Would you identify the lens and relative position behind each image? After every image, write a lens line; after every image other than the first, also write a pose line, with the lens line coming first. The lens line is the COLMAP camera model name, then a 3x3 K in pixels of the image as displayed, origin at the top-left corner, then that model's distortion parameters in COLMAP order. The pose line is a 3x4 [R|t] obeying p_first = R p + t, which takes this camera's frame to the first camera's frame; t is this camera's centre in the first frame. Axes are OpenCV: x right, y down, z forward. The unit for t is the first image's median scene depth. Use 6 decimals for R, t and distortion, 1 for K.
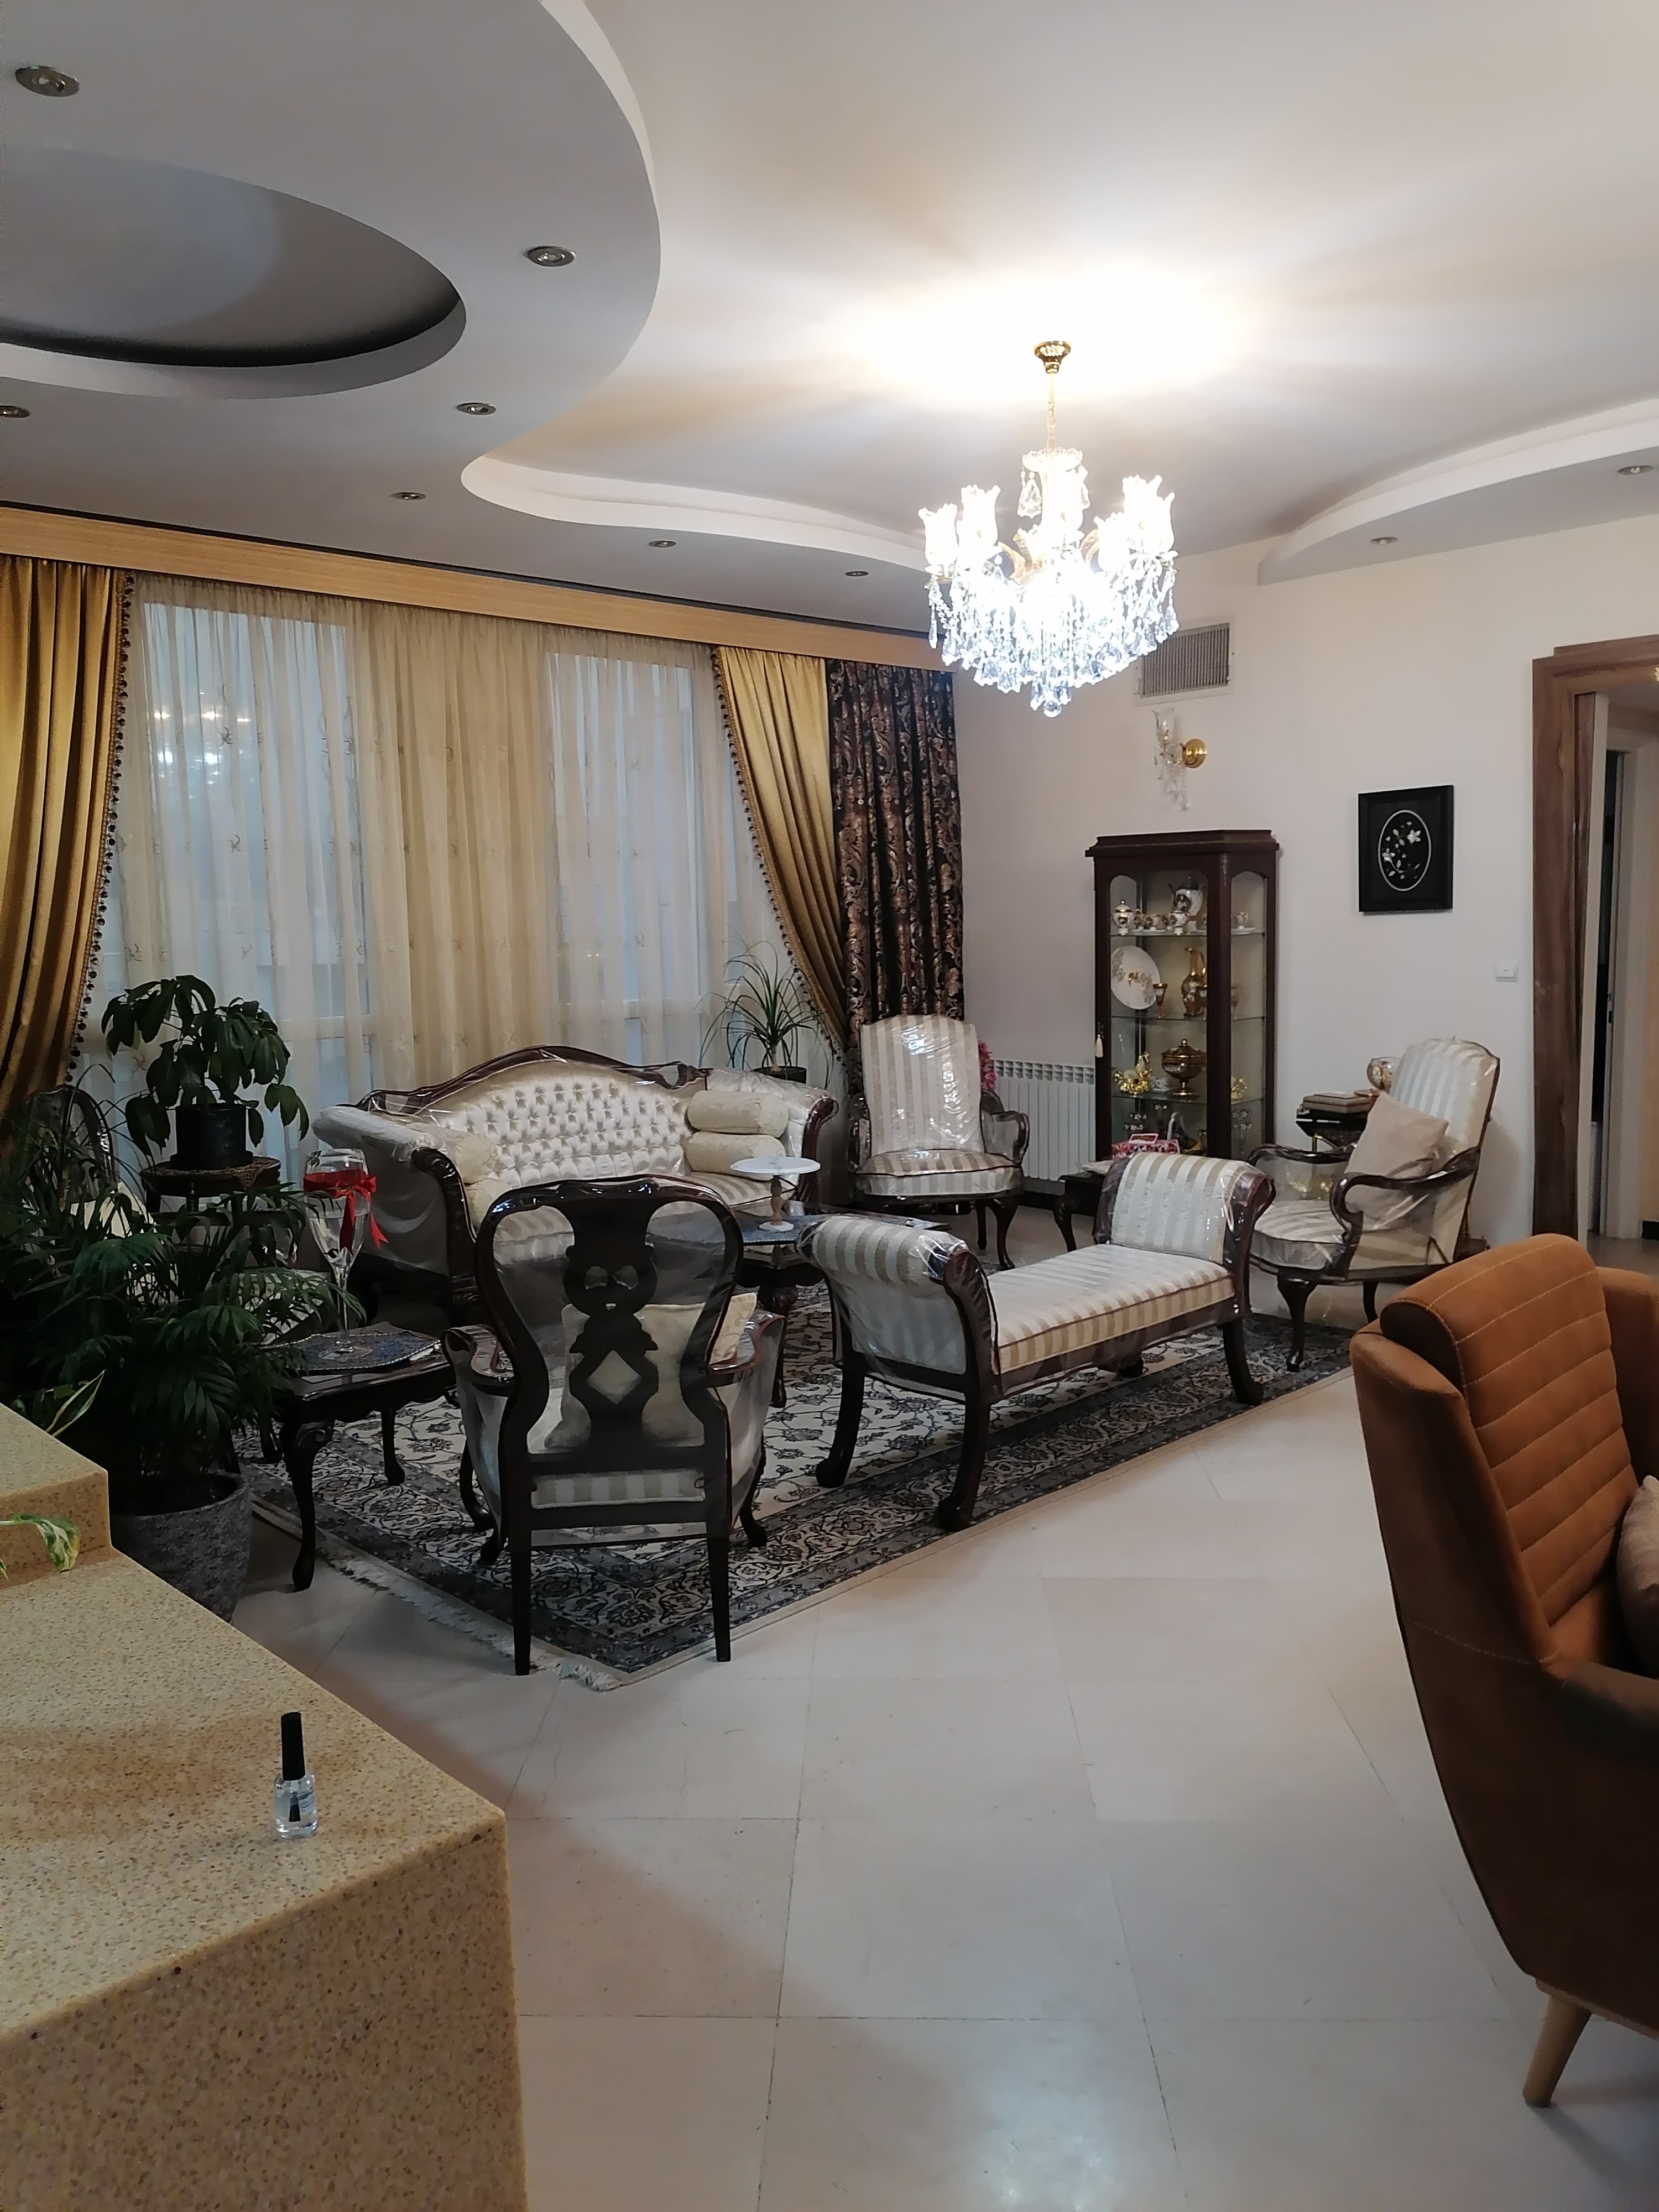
lens RADIAL K [[1669.4, 0, 829.3], [0, 1669.4, 1107.2], [0, 0, 1]] dist [0.048014, -0.035714]
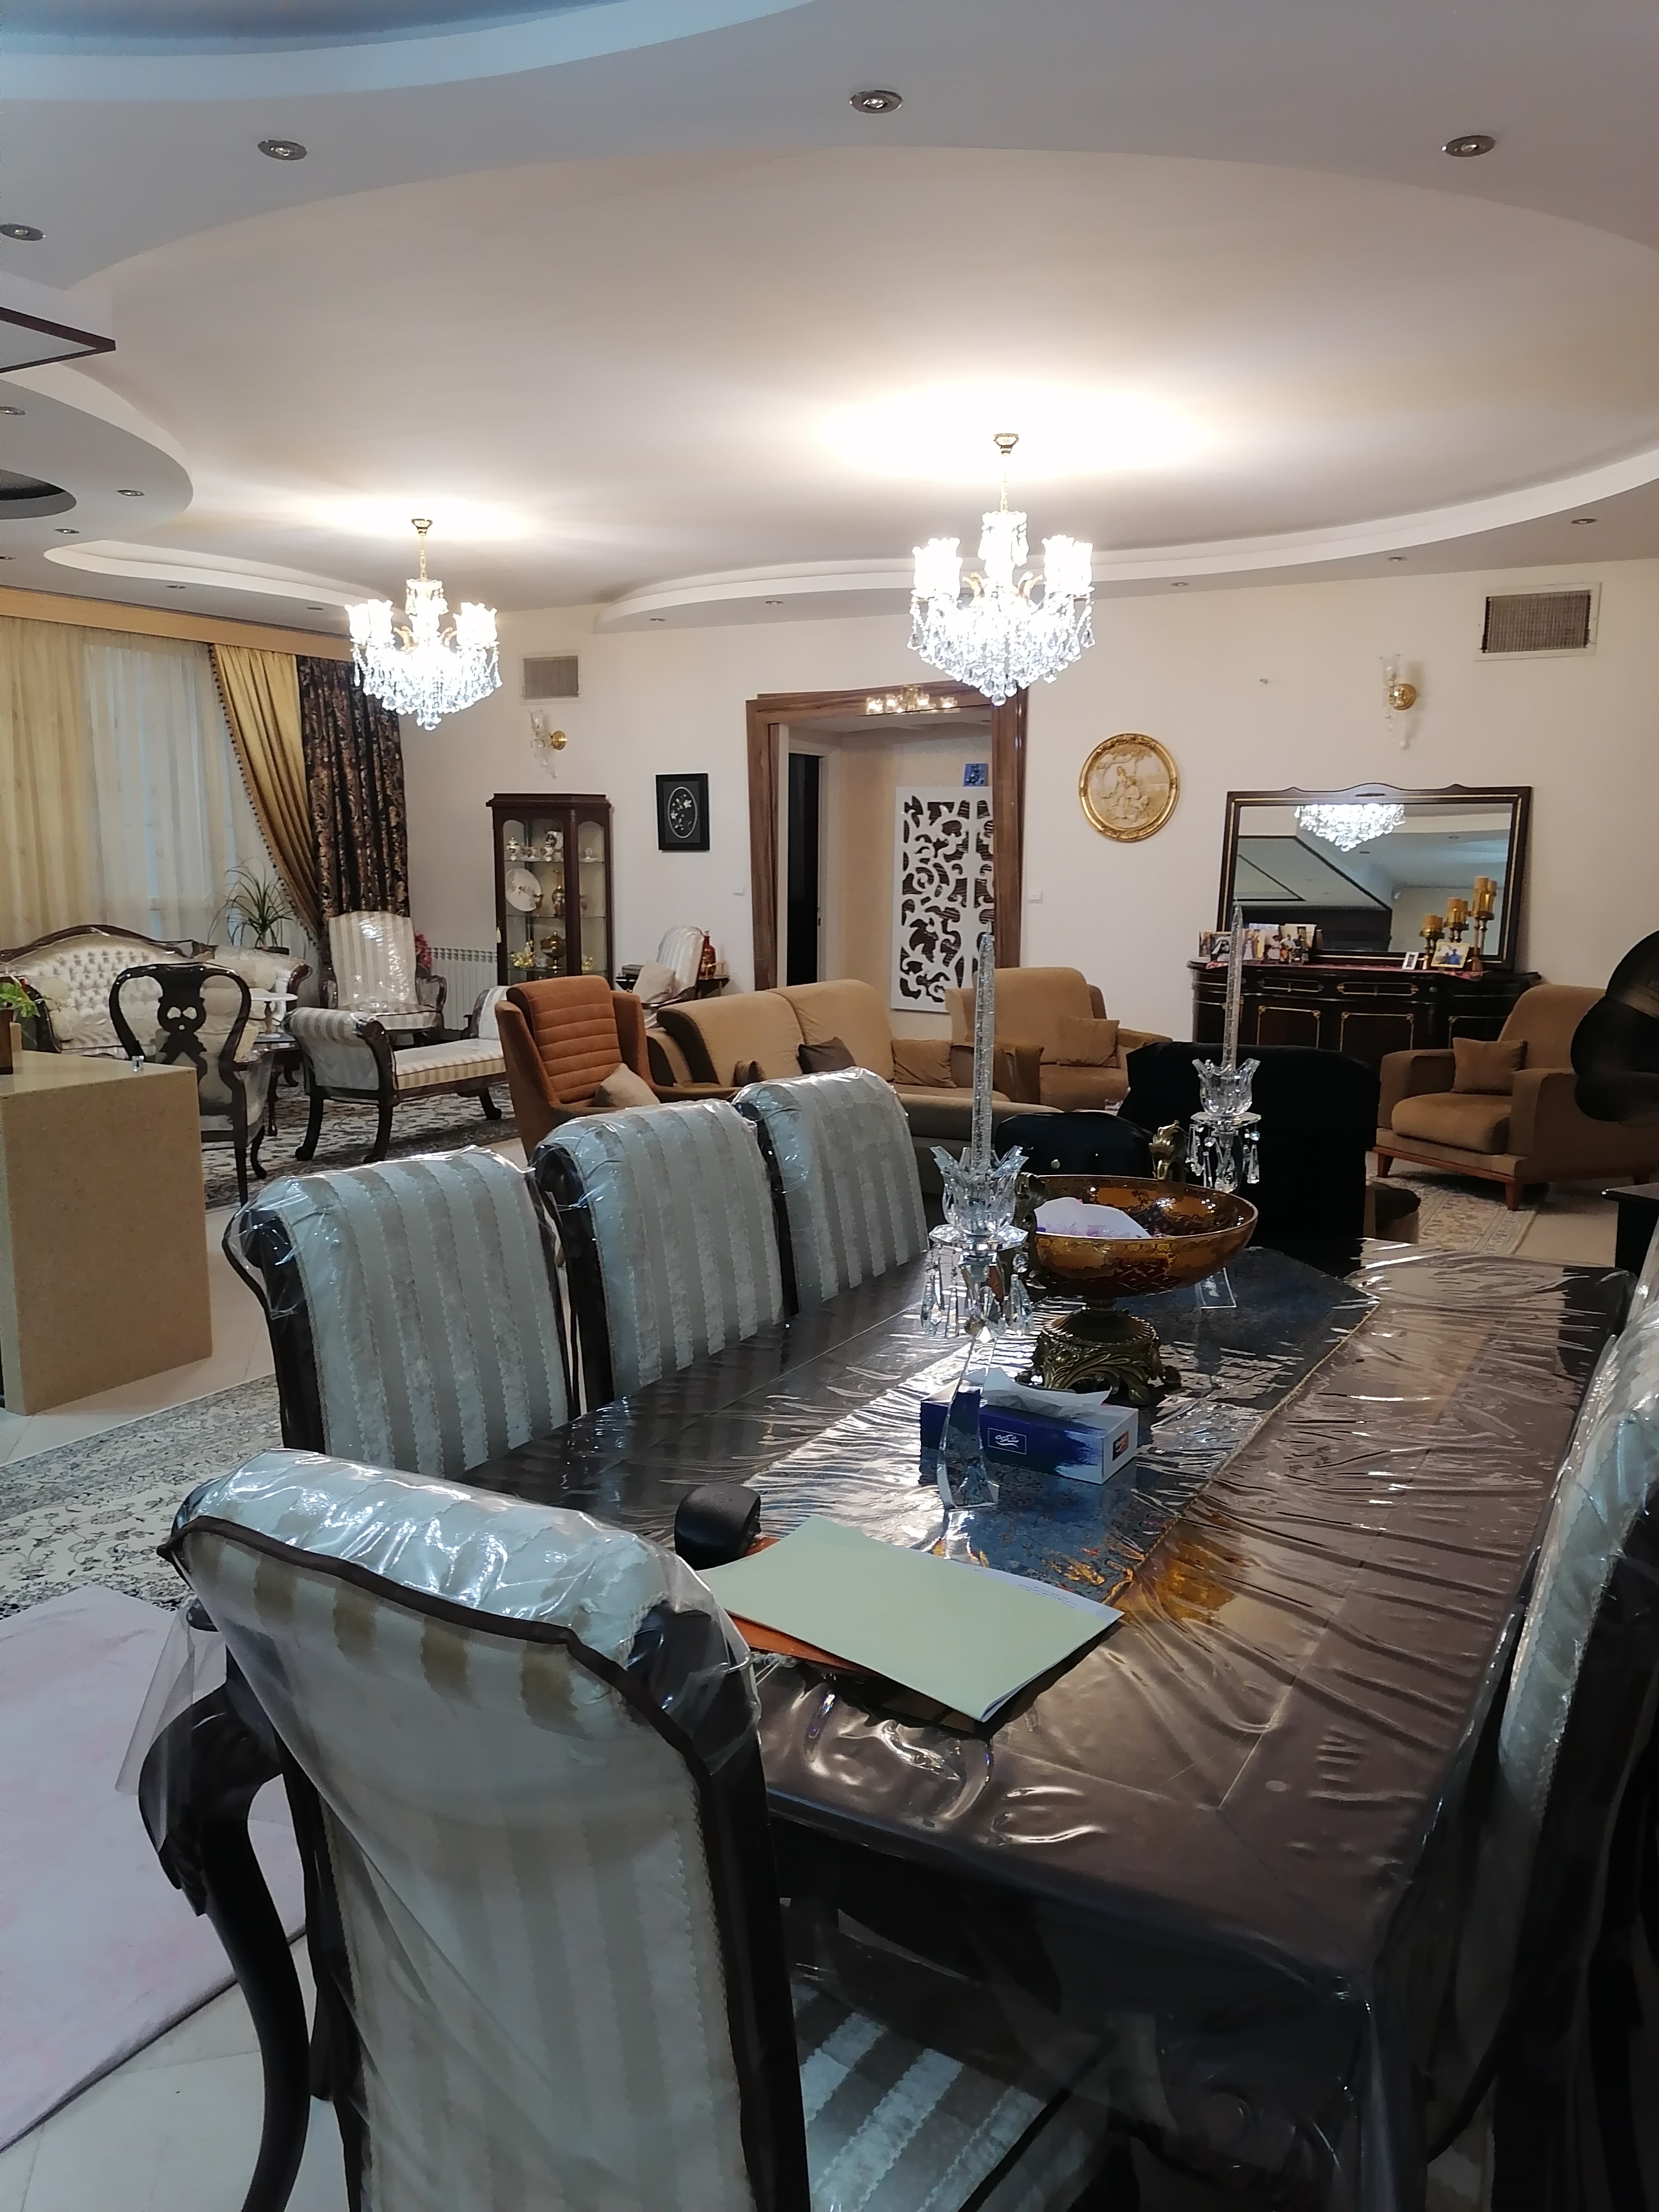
lens RADIAL K [[1669.4, 0, 877.4], [0, 1669.4, 1122.6], [0, 0, 1]] dist [0.048014, -0.035714]
pose [[0.950541, -0.020157, 0.309946, 0.017664], [0.005738, 0.998861, 0.047362, 0.065909], [-0.310547, -0.043241, 0.949574, -0.566801]]
